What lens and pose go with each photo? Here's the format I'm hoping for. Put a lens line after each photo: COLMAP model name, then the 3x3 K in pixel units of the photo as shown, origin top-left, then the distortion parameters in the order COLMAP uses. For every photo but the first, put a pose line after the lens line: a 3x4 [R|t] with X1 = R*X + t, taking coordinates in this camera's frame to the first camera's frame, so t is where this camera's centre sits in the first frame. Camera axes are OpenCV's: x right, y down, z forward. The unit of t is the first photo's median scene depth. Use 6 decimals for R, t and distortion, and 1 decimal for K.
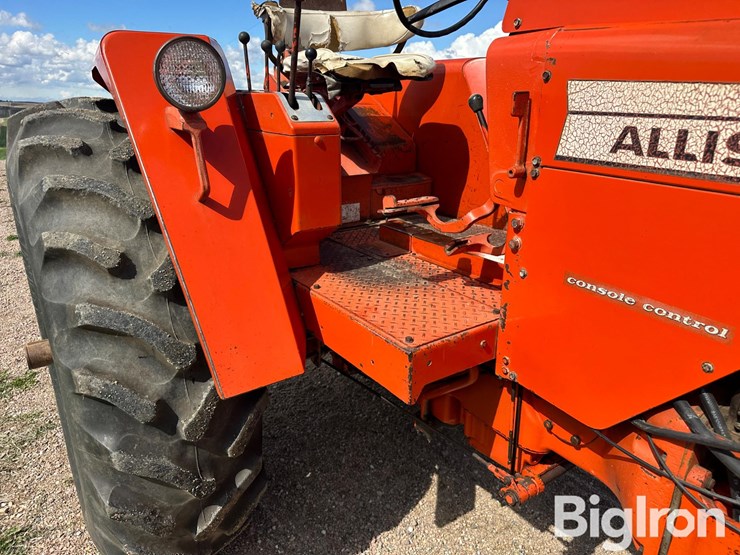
lens RADIAL K [[526.4, 0, 371.1], [0, 526.4, 280.9], [0, 0, 1]] dist [0.061159, -0.071822]
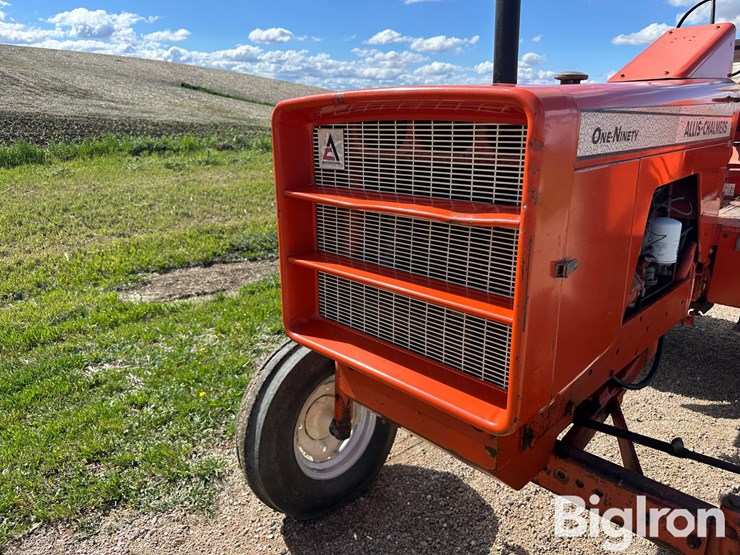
lens RADIAL K [[524.2, 0, 364.6], [0, 524.2, 274.2], [0, 0, 1]] dist [0.079652, -0.112418]
pose [[0.147441, 0.263372, -0.953361, 2.096016], [-0.319478, 0.924908, 0.206103, 0.180168], [0.936053, 0.274190, 0.220511, -0.353869]]
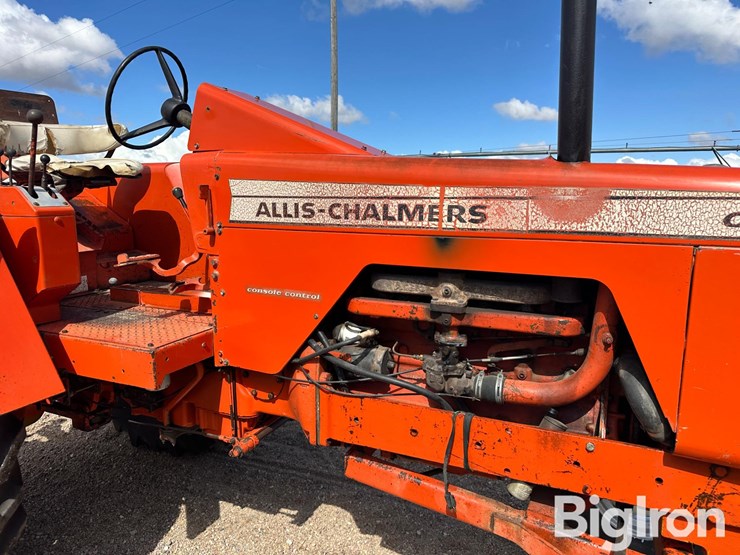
lens RADIAL K [[523.0, 0, 376.4], [0, 523.0, 277.7], [0, 0, 1]] dist [0.084225, -0.126752]
pose [[0.860851, -0.087775, 0.501230, -0.093830], [0.174699, 0.976121, -0.129103, 0.197759], [-0.477930, 0.198703, 0.855629, -0.521112]]
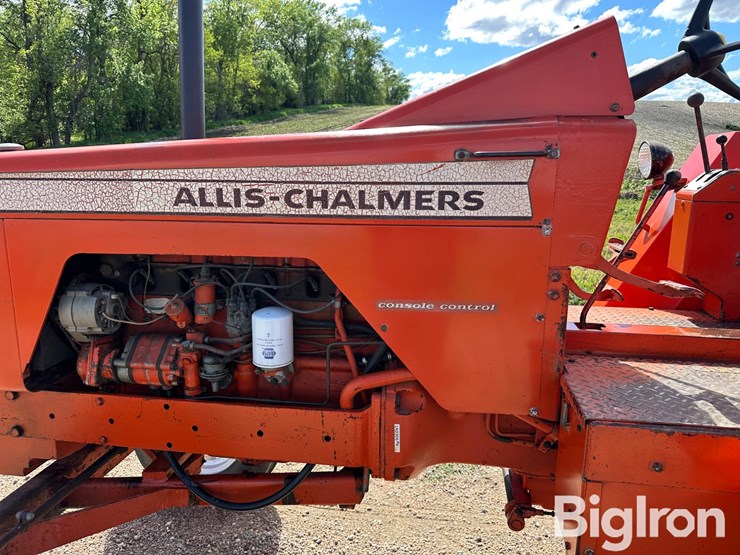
lens RADIAL K [[528.3, 0, 365.8], [0, 528.3, 278.5], [0, 0, 1]] dist [0.131964, -0.187942]
pose [[0.575742, -0.155492, 0.802710, -0.316319], [0.269209, 0.963060, -0.006536, 0.070422], [-0.772042, 0.219859, 0.596334, -0.164197]]
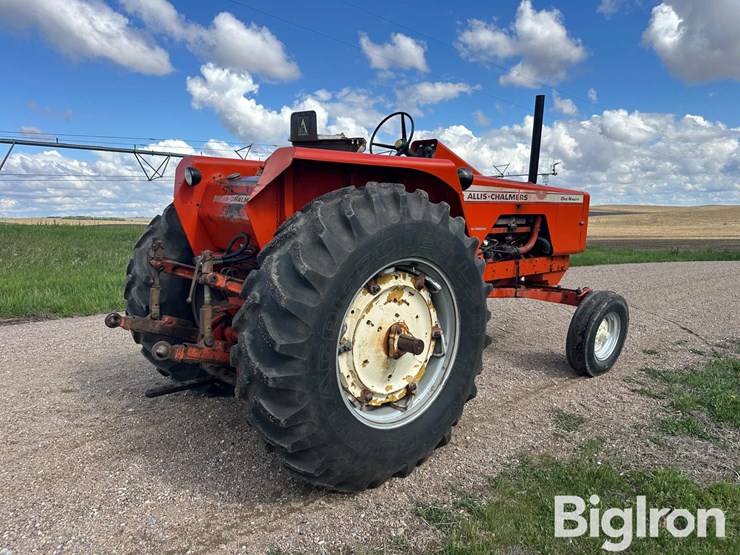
lens RADIAL K [[536.2, 0, 366.2], [0, 536.2, 276.5], [0, 0, 1]] dist [0.093794, -0.101444]
pose [[-0.110967, -0.162453, 0.980457, -2.945954], [0.302434, 0.934239, 0.189025, -0.537474], [-0.946689, 0.317499, -0.054538, 1.618631]]
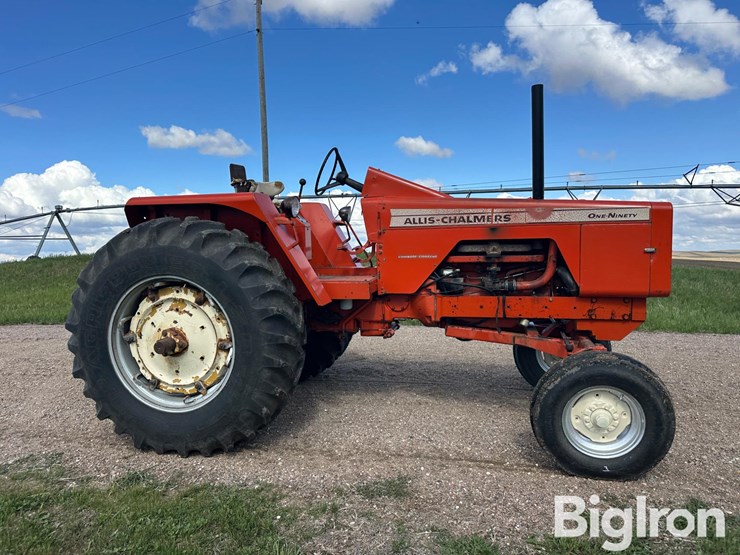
lens RADIAL K [[536.2, 0, 366.2], [0, 536.2, 276.5], [0, 0, 1]] dist [0.093794, -0.101444]
pose [[0.738815, -0.087207, 0.668242, -1.917305], [0.251260, 0.955739, -0.153070, 0.531255], [-0.625316, 0.280993, 0.728027, -1.313214]]
